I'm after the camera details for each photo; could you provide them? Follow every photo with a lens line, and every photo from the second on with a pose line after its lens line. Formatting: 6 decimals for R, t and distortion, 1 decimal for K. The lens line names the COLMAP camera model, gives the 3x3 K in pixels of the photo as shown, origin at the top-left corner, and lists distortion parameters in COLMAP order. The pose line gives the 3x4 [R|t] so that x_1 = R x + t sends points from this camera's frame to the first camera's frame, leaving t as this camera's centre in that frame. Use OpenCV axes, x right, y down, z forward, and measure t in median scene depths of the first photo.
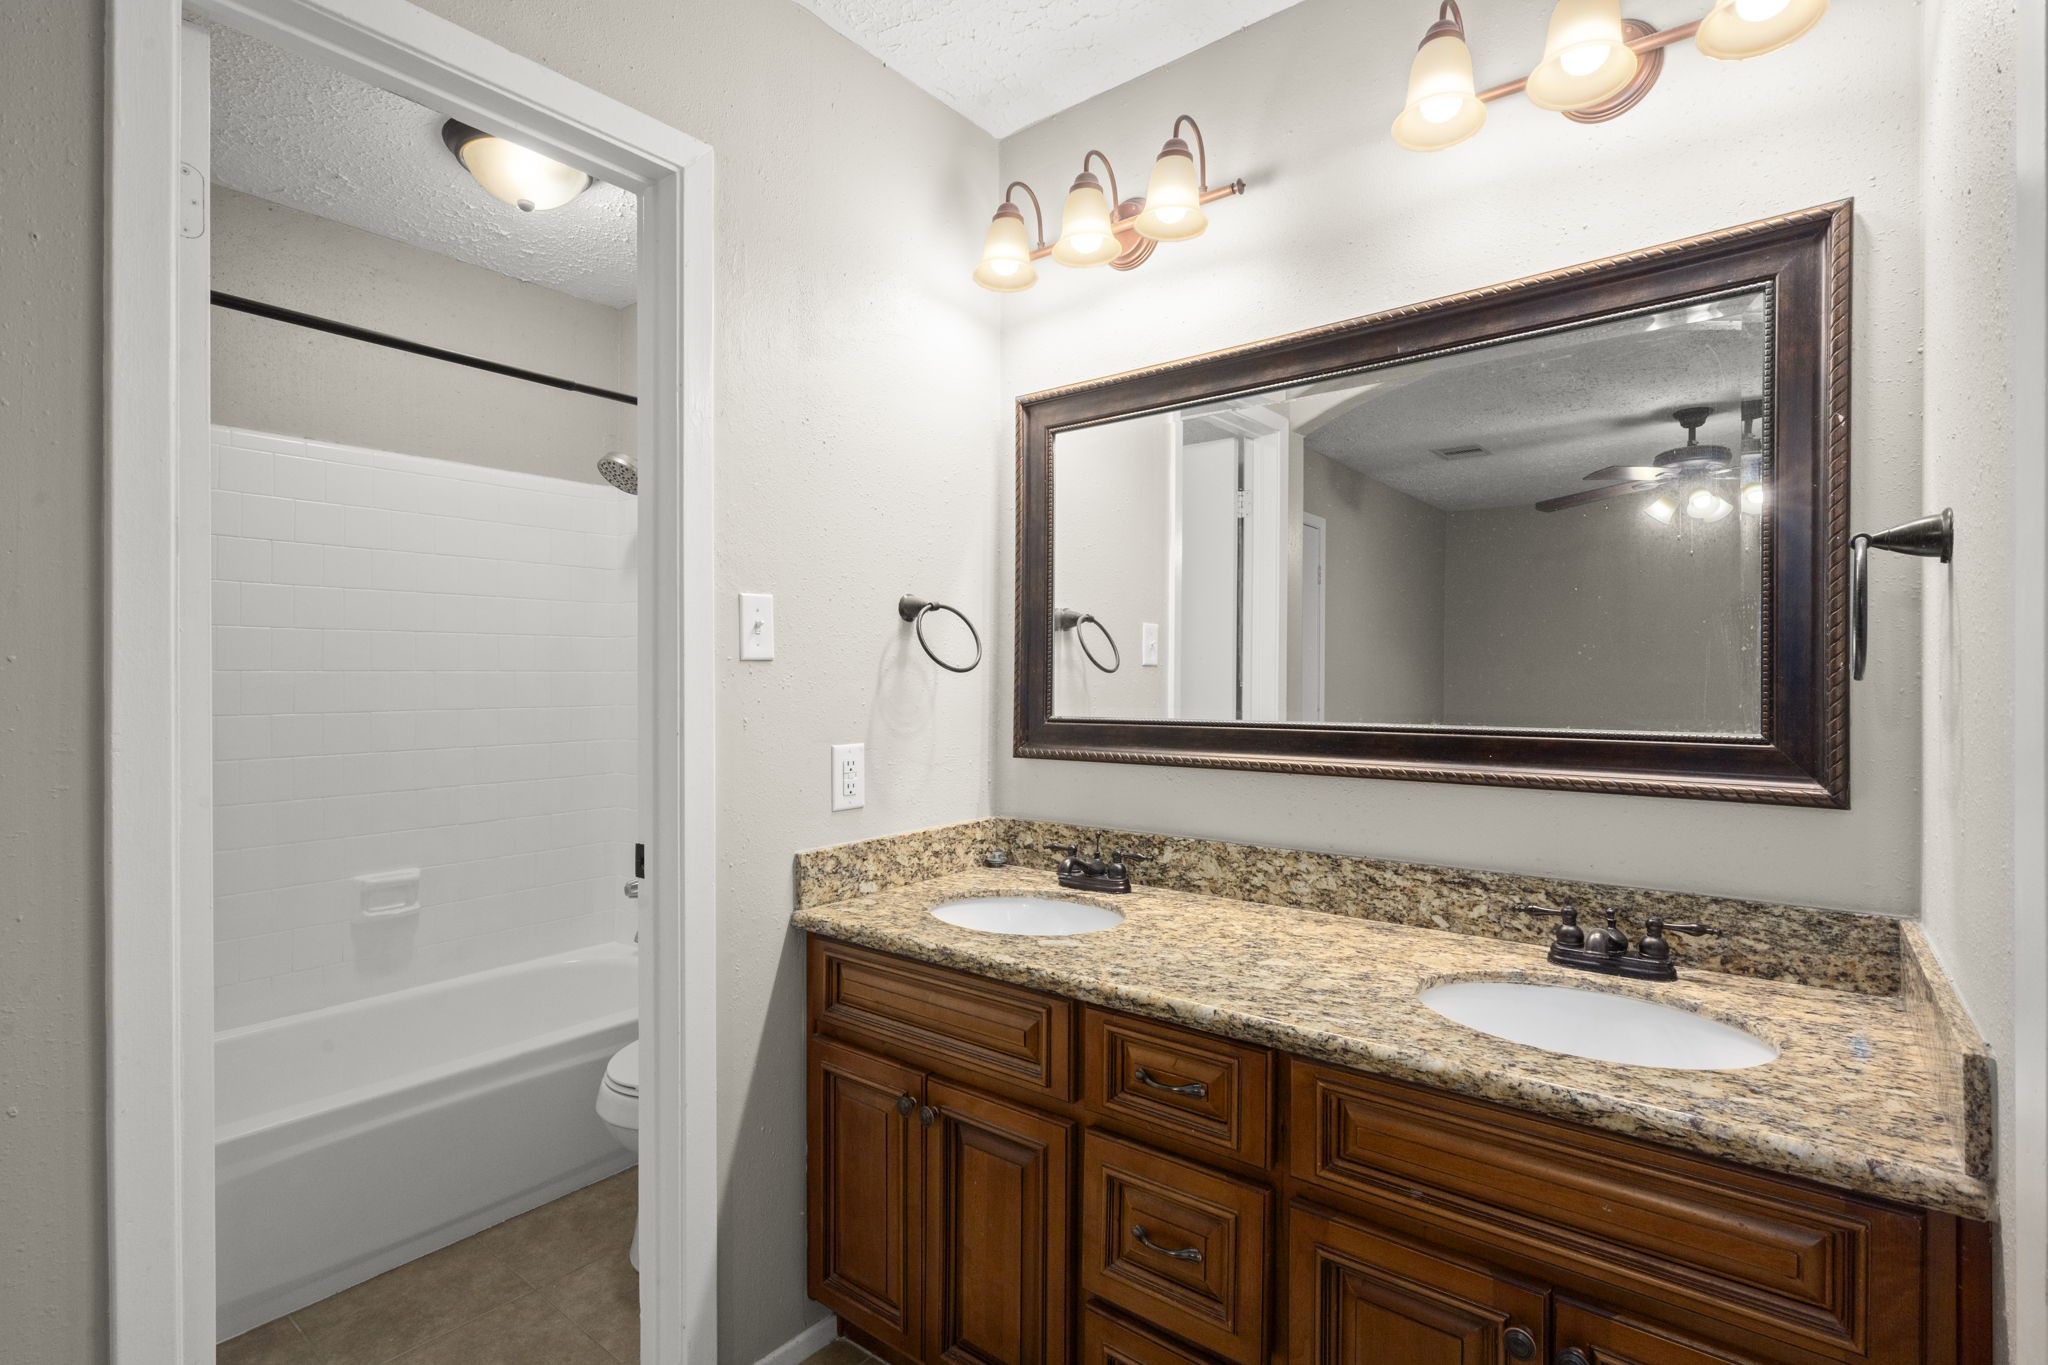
lens RADIAL K [[972.8, 0, 1024.0], [0, 972.8, 682.5], [0, 0, 1]] dist [0.001310, 0.000134]
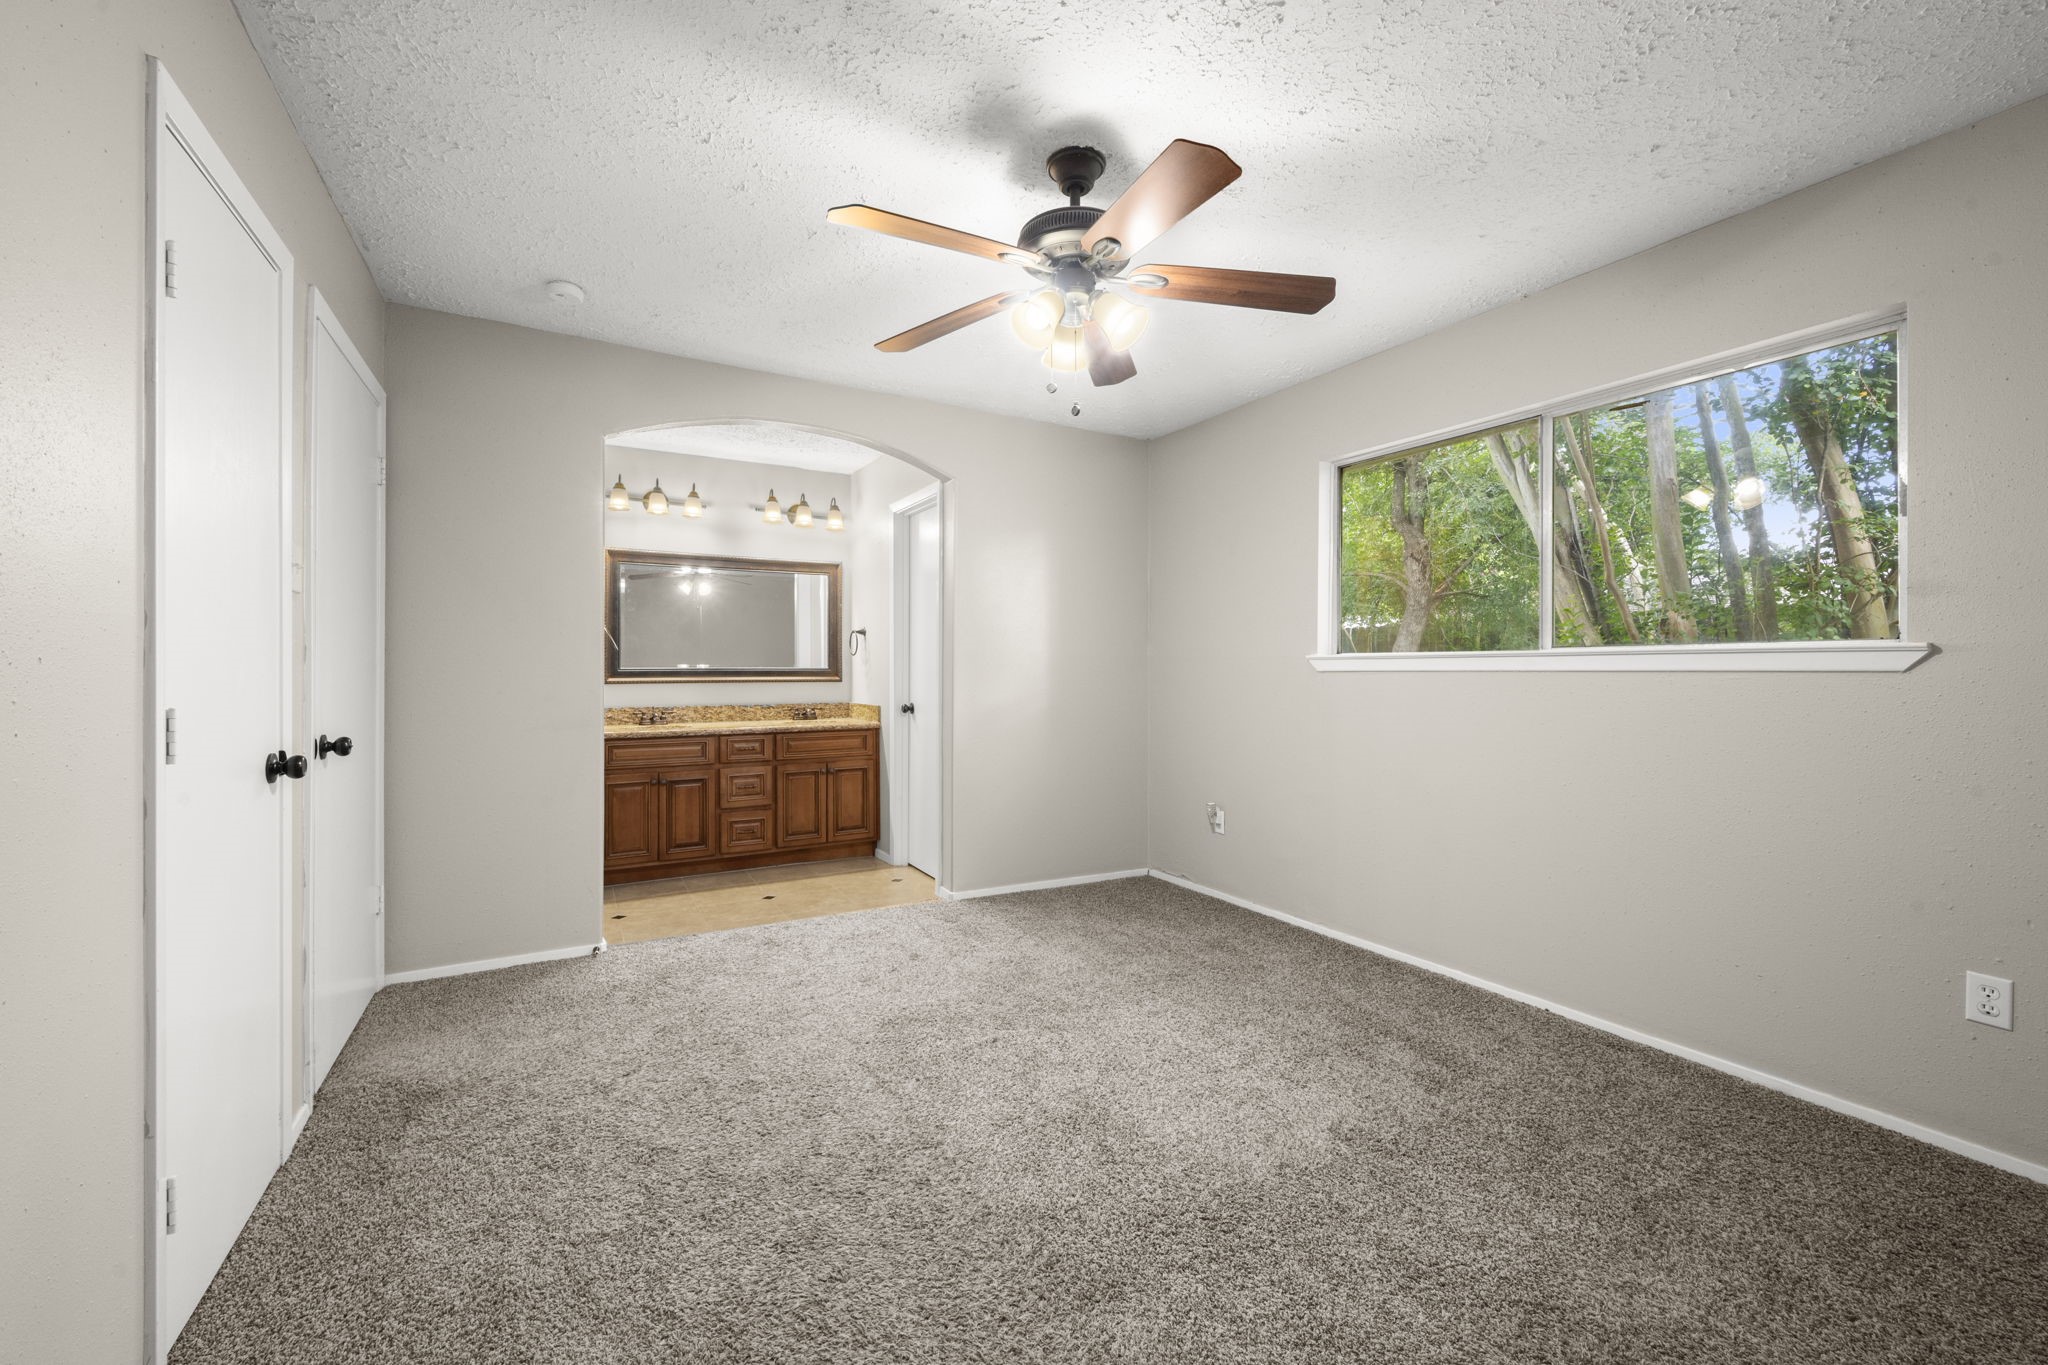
lens RADIAL K [[813.6, 0, 1024.9], [0, 813.6, 675.7], [0, 0, 1]] dist [0.000856, -0.000003]
pose [[0.384124, -0.003034, 0.923276, -2.711568], [0.006667, 0.999978, 0.000512, 0.102111], [-0.923257, 0.005959, 0.384136, -1.514620]]
